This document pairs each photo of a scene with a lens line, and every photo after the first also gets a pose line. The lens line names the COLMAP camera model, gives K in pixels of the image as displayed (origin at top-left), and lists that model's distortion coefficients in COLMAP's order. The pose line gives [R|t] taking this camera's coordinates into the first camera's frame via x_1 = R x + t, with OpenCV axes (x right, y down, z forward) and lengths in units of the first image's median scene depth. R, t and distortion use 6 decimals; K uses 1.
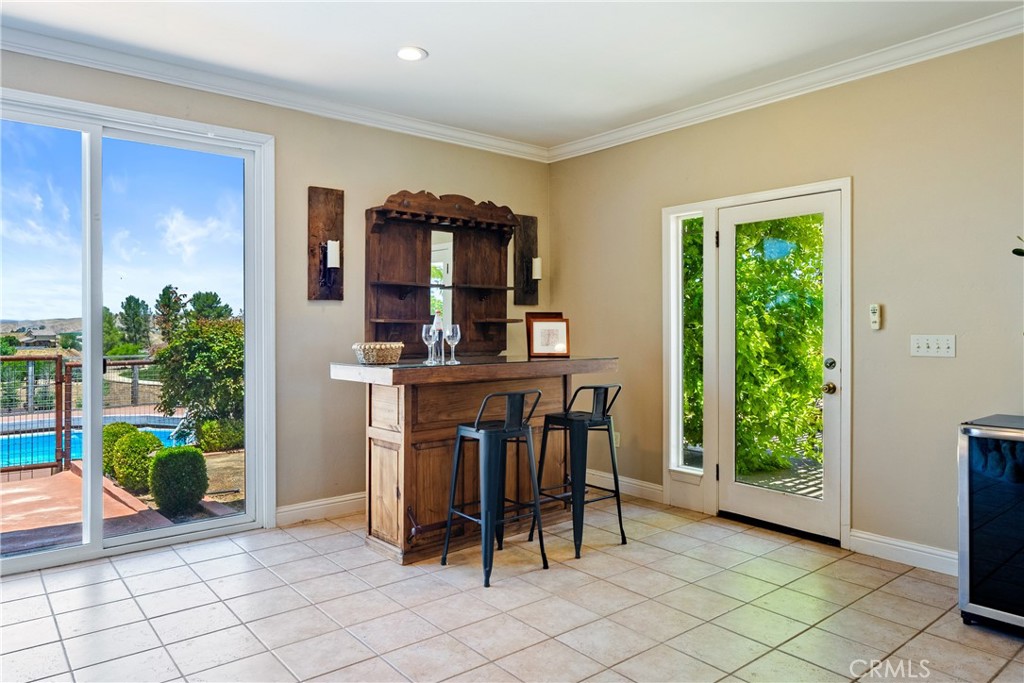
lens RADIAL K [[662.6, 0, 510.7], [0, 662.6, 322.7], [0, 0, 1]] dist [0.002720, -0.005748]
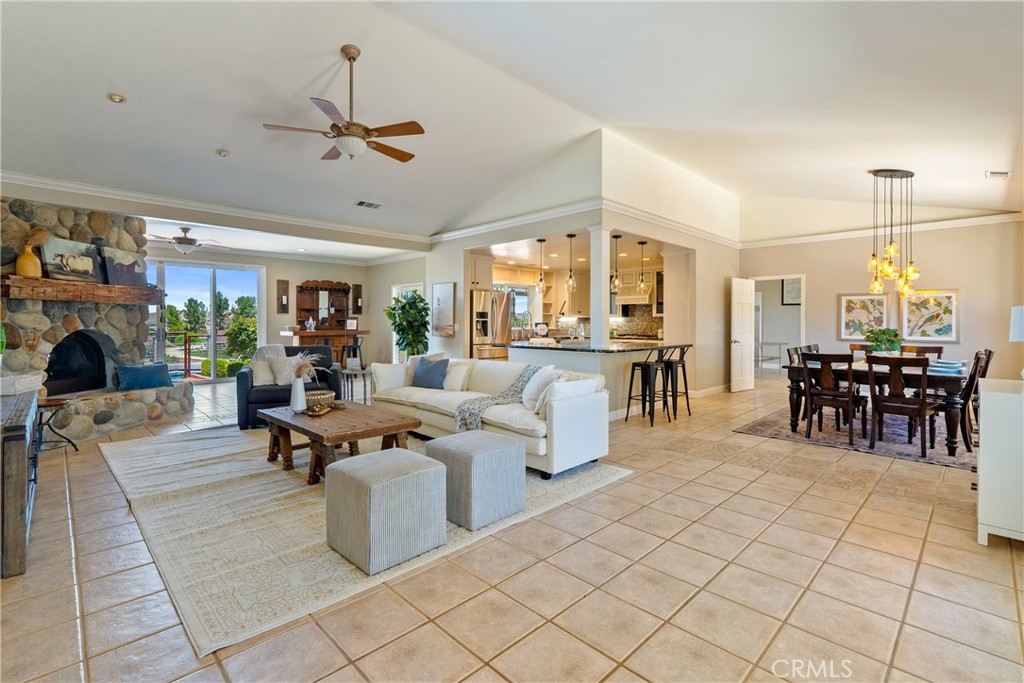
lens RADIAL K [[464.0, 0, 513.3], [0, 464.0, 323.4], [0, 0, 1]] dist [-0.004260, 0.001781]
pose [[0.995955, 0.002660, 0.089815, 0.650593], [-0.003674, 0.999931, 0.011125, -0.012990], [-0.089779, -0.011410, 0.995896, -1.395982]]
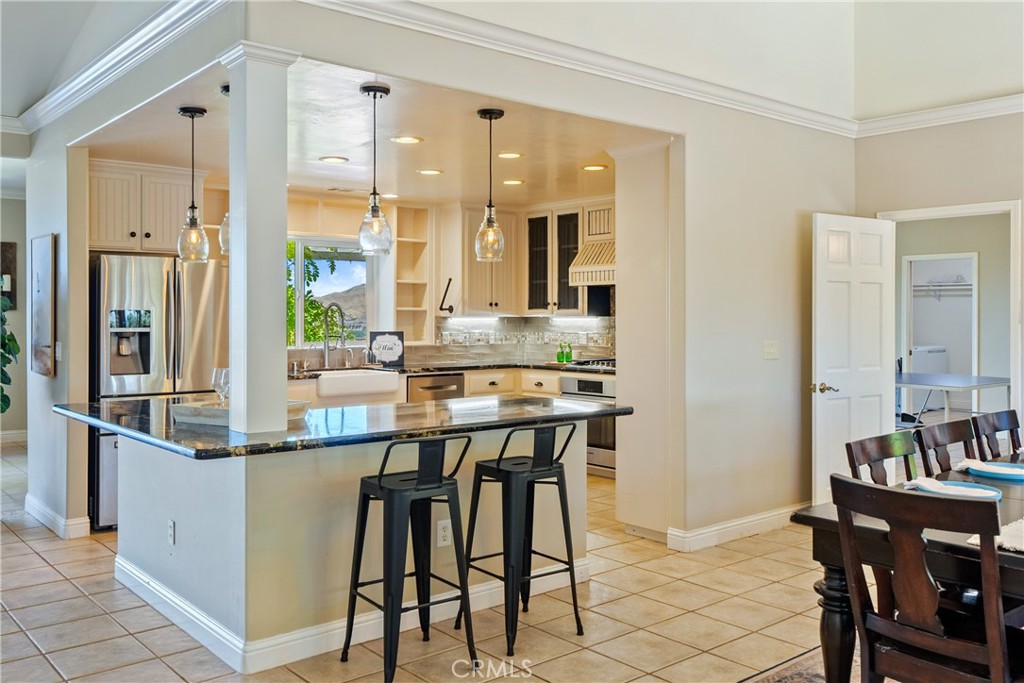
lens RADIAL K [[887.9, 0, 506.2], [0, 887.9, 330.9], [0, 0, 1]] dist [-0.009742, 0.002094]
pose [[0.999894, 0.000297, 0.014571, 1.246487], [-0.000704, 0.999608, 0.027987, -0.044651], [-0.014557, -0.027994, 0.999502, -0.895958]]
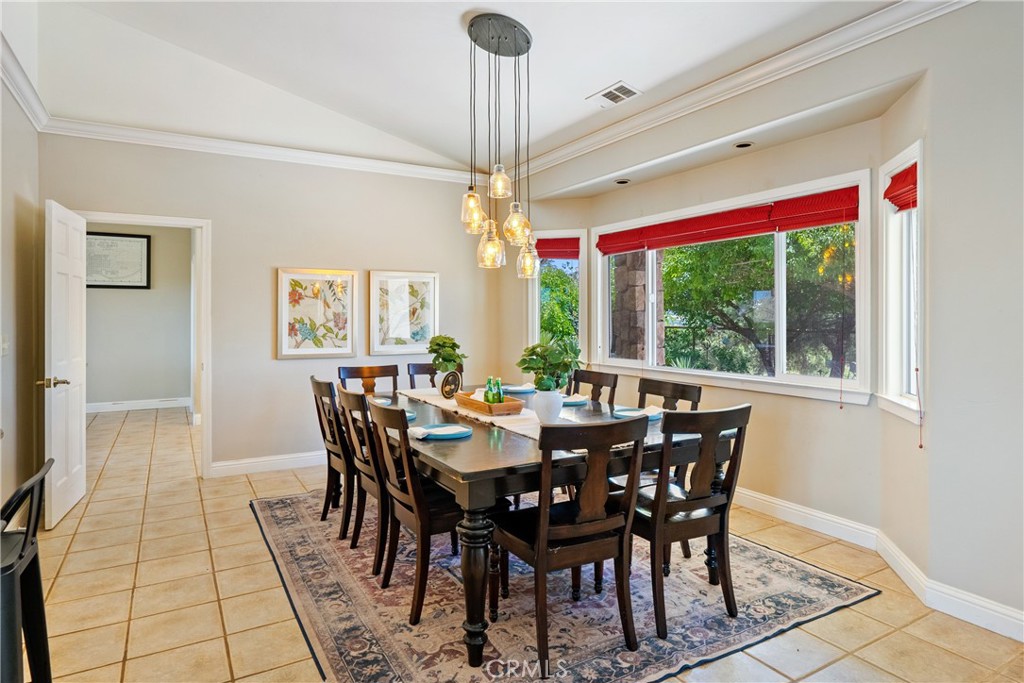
lens RADIAL K [[596.5, 0, 520.2], [0, 596.5, 308.9], [0, 0, 1]] dist [0.022895, -0.002437]
pose [[0.162380, 0.008288, 0.986693, 0.976810], [-0.005346, 0.999957, -0.007520, -0.024418], [-0.986714, -0.004053, 0.162417, -0.367629]]
